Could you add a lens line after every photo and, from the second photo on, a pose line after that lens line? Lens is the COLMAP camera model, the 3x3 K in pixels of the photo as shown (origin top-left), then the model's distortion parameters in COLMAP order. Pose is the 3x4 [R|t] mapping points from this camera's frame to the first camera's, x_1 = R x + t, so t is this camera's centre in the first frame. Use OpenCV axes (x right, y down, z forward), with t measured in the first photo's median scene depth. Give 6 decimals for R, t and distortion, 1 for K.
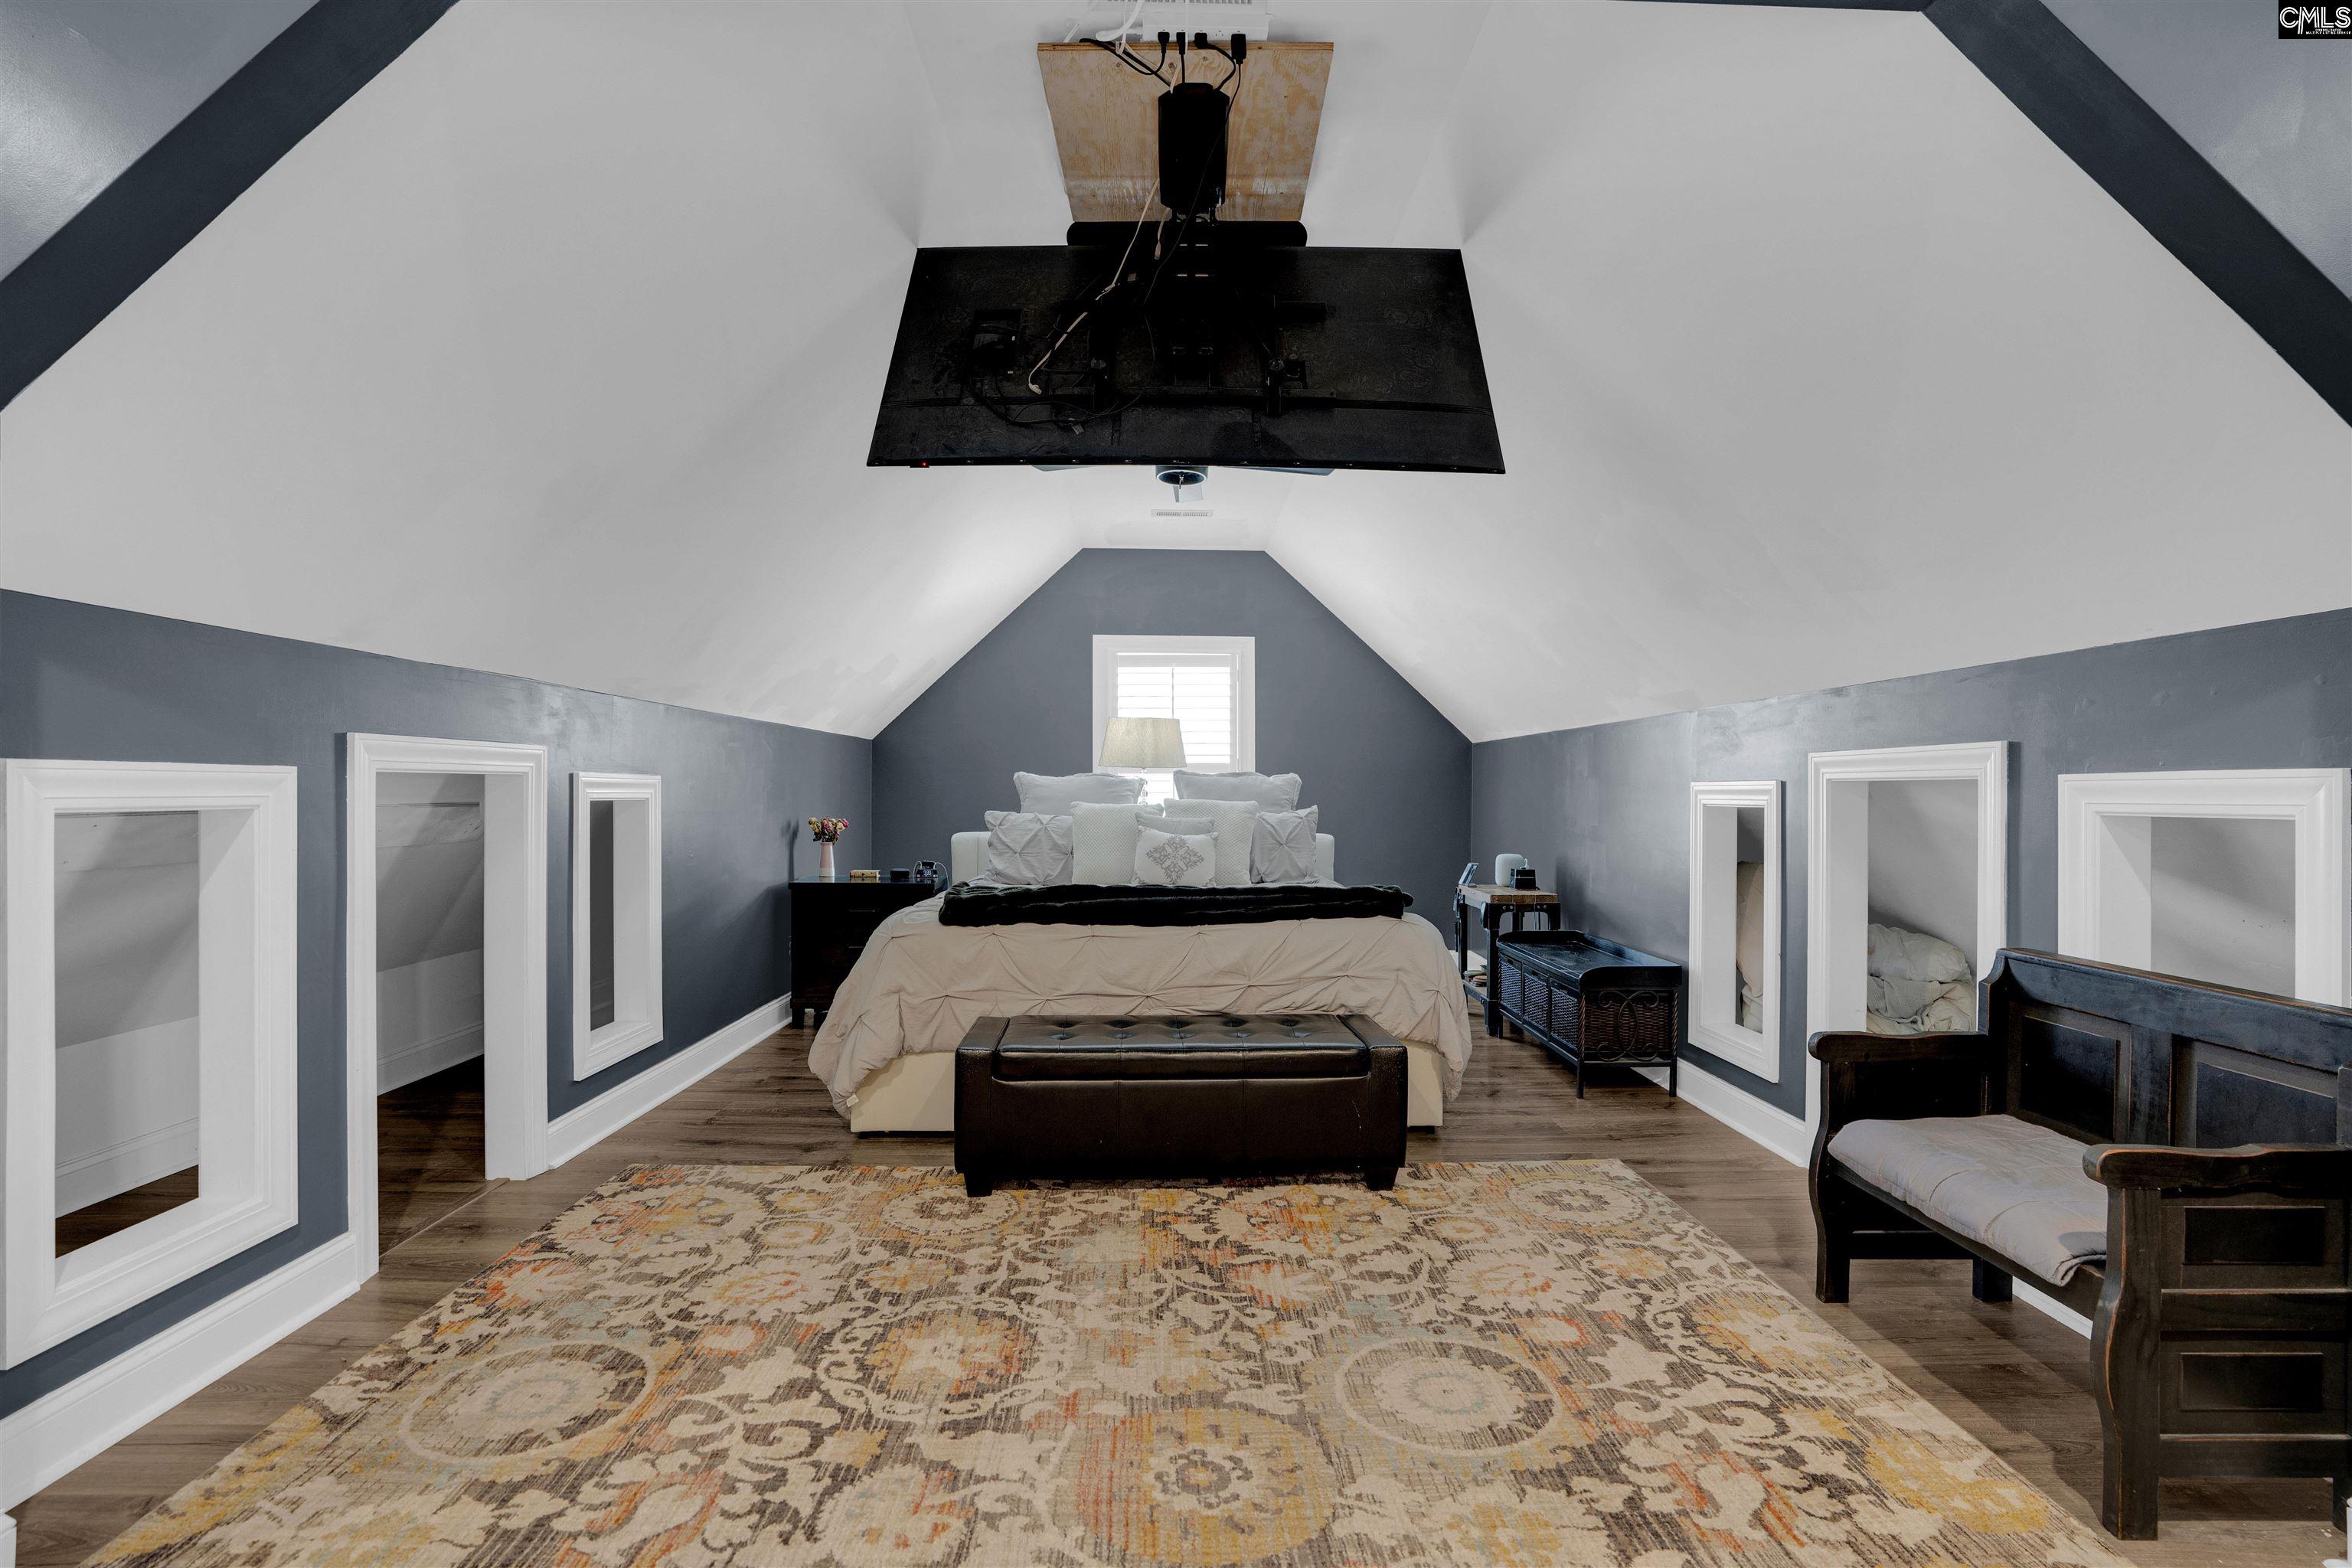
lens RADIAL K [[1122.2, 0, 1190.7], [0, 1122.2, 782.1], [0, 0, 1]] dist [-0.062705, 0.025501]
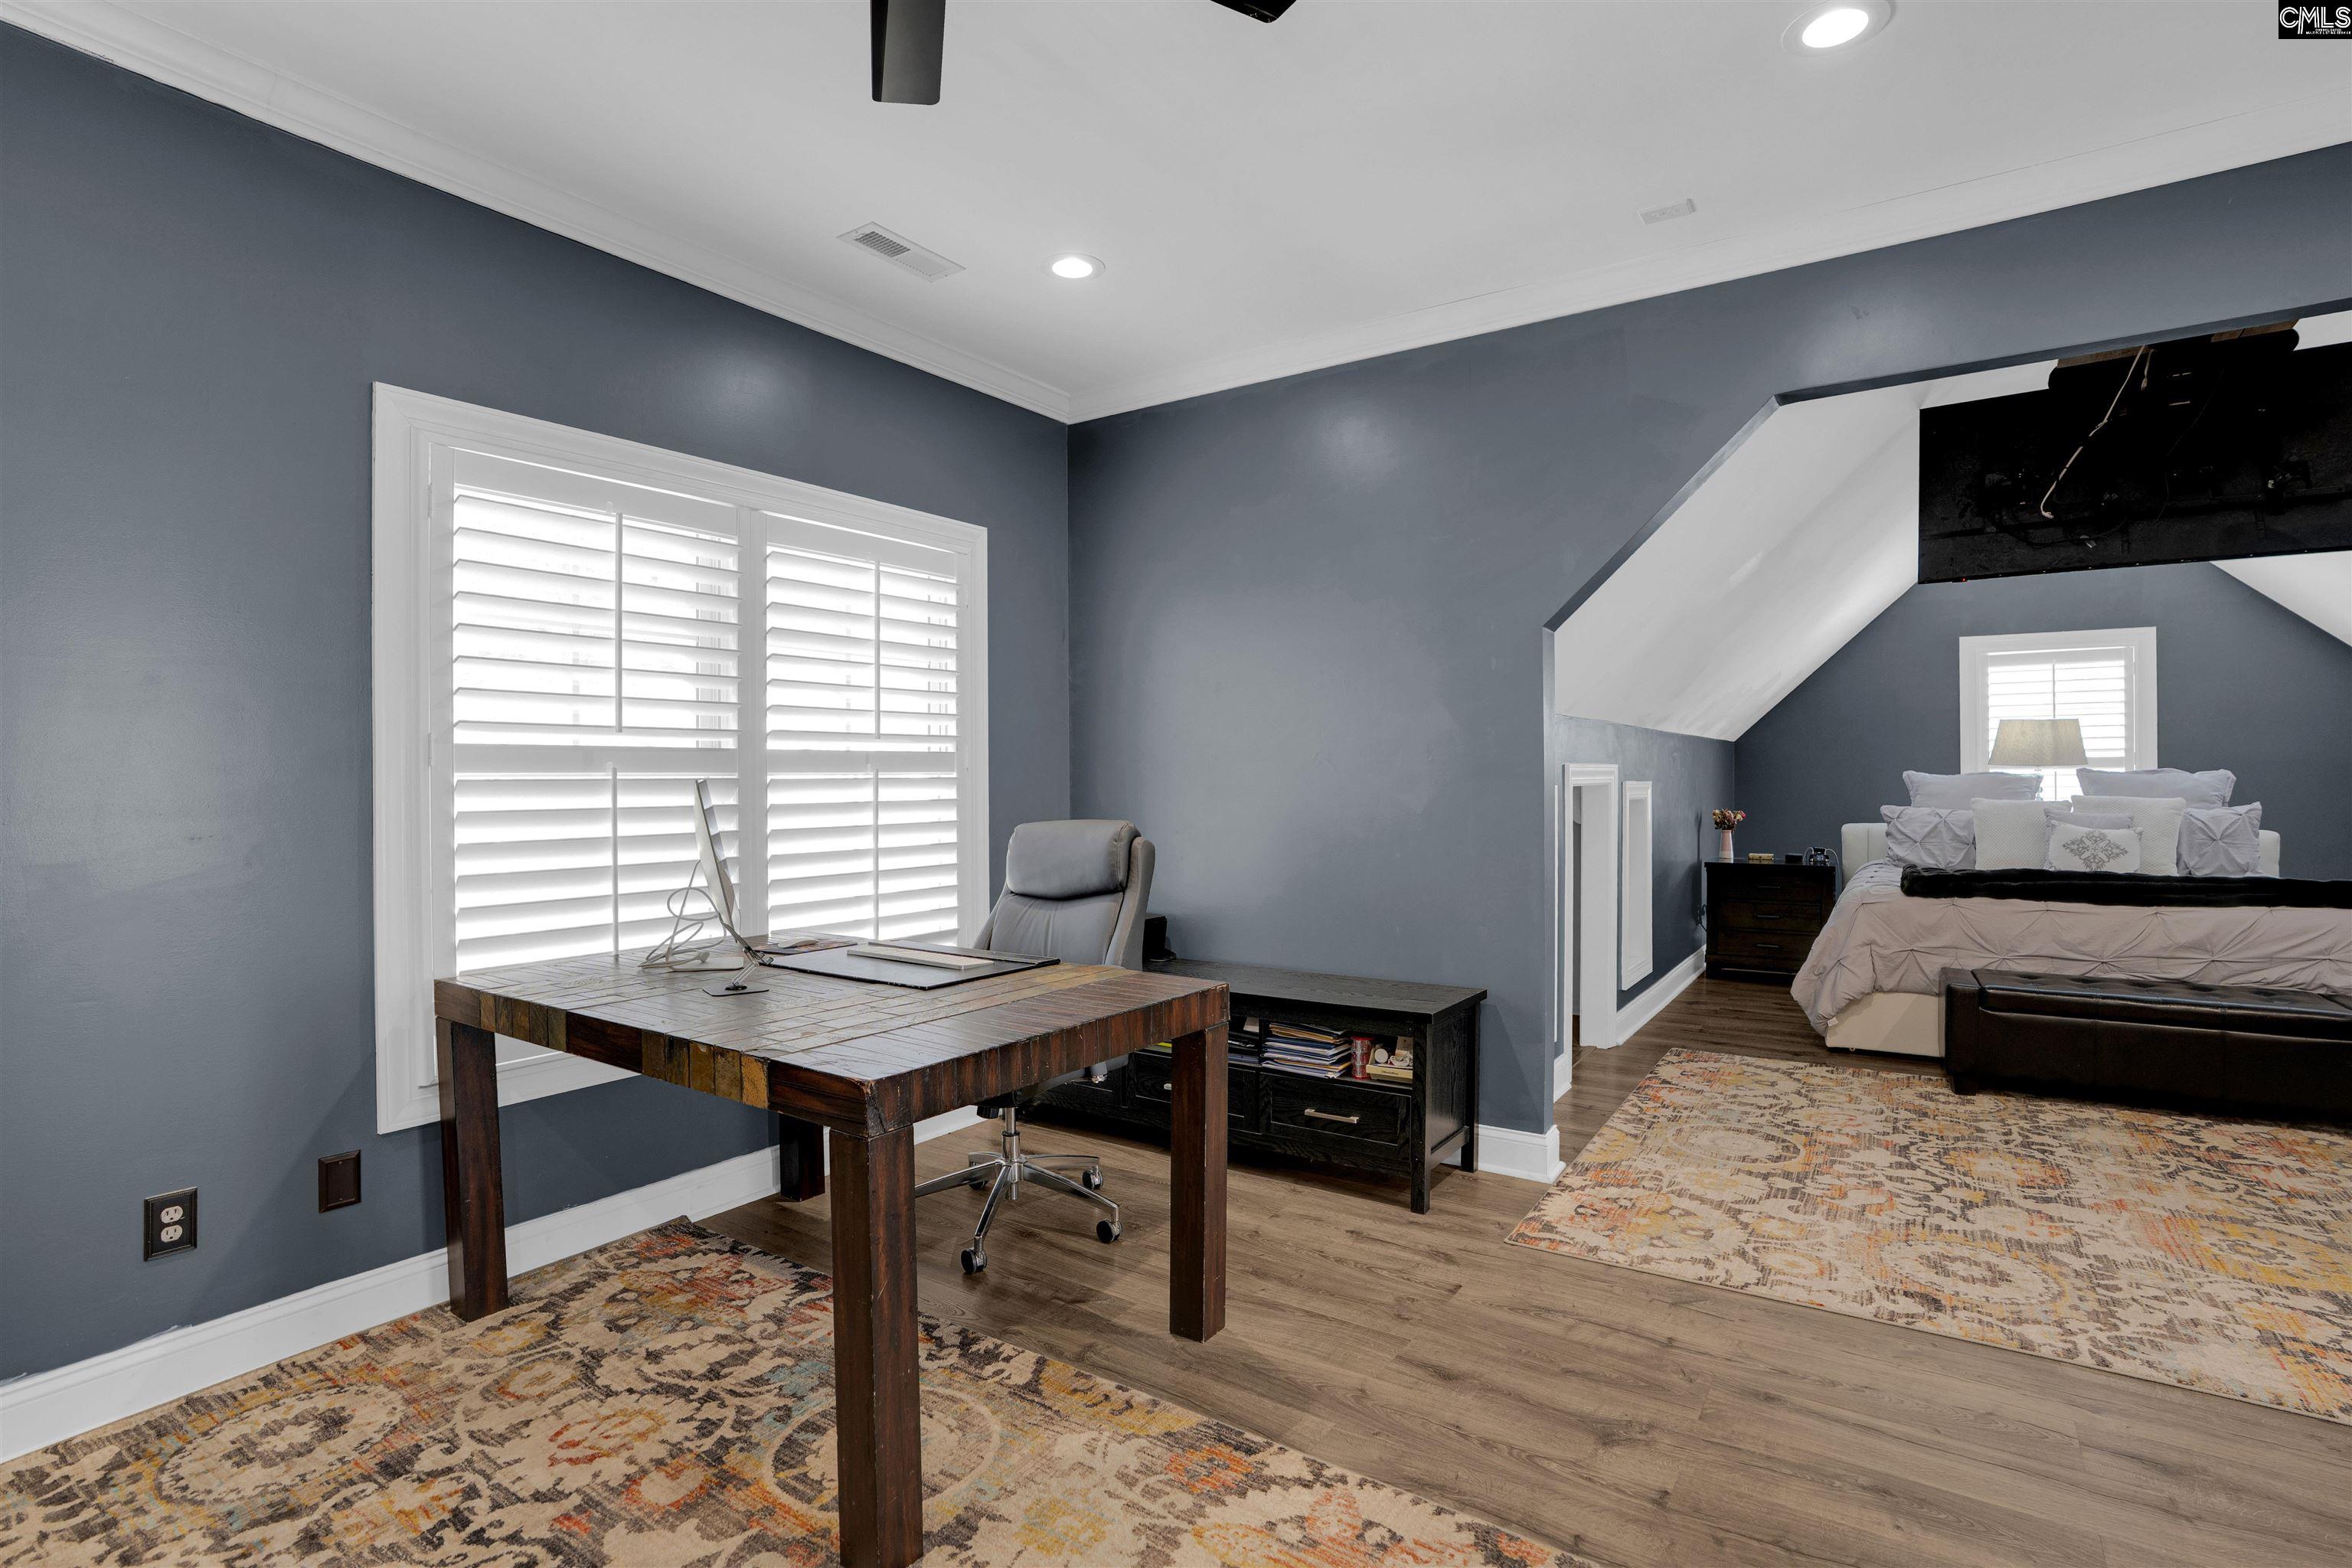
lens RADIAL K [[1122.2, 0, 1190.7], [0, 1122.2, 782.1], [0, 0, 1]] dist [-0.062705, 0.025501]
pose [[0.811537, -0.004932, -0.584280, -0.176389], [0.012530, 0.999881, 0.008963, -0.032187], [0.584167, -0.014595, 0.811503, -0.619570]]
